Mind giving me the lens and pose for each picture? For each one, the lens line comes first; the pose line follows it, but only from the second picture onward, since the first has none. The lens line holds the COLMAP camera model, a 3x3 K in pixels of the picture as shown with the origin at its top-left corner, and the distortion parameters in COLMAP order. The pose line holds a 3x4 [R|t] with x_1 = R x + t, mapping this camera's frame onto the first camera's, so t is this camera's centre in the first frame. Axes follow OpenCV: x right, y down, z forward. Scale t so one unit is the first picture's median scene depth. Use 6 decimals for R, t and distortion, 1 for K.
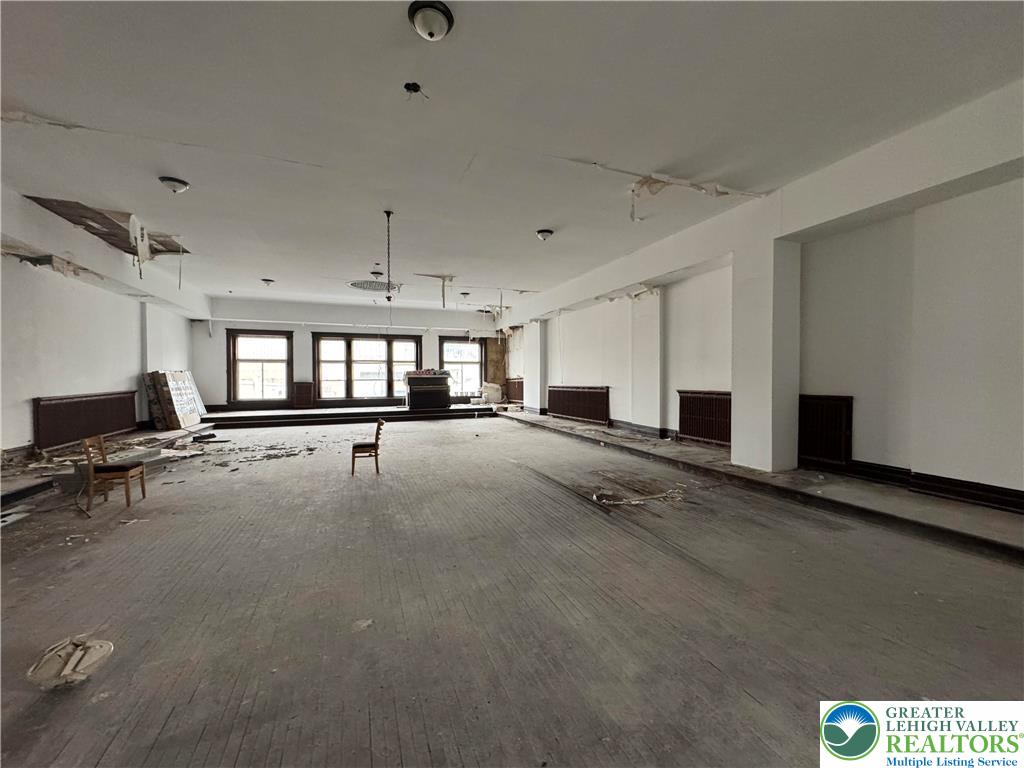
lens RADIAL K [[408.5, 0, 510.7], [0, 408.5, 384.5], [0, 0, 1]] dist [-0.003587, 0.000187]
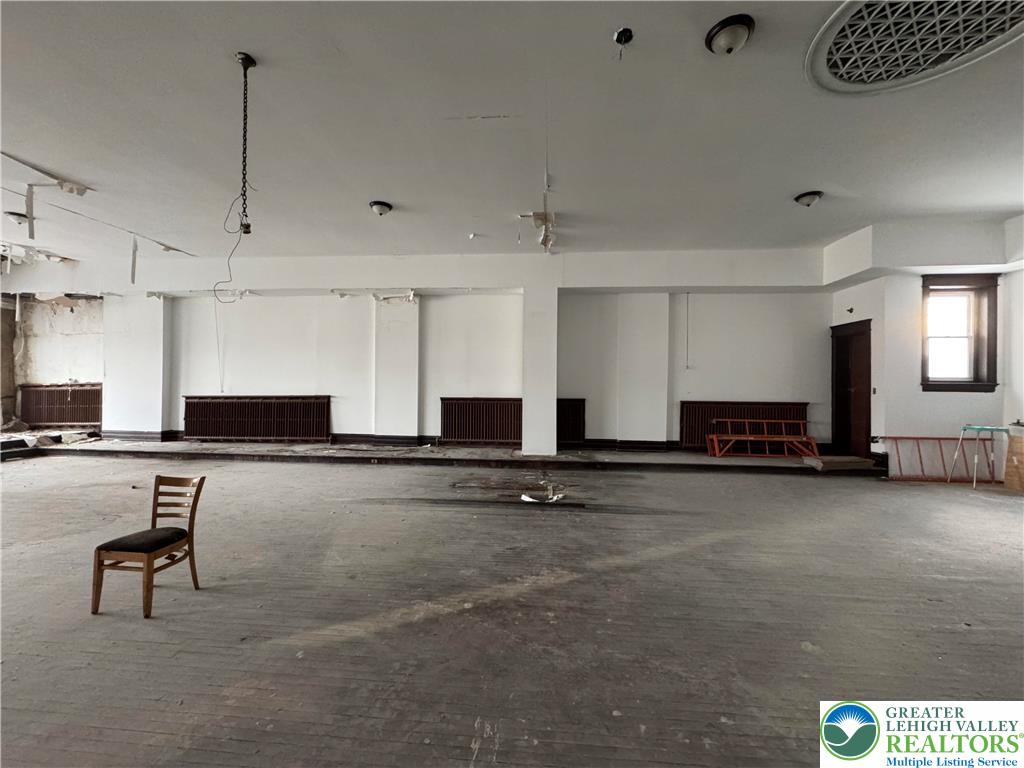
lens RADIAL K [[408.5, 0, 510.3], [0, 408.5, 384.3], [0, 0, 1]] dist [-0.003587, 0.000187]
pose [[0.426920, 0.009557, 0.904239, -0.457740], [0.007119, 0.999878, -0.013929, -0.004838], [-0.904261, 0.012383, 0.426800, 0.367424]]
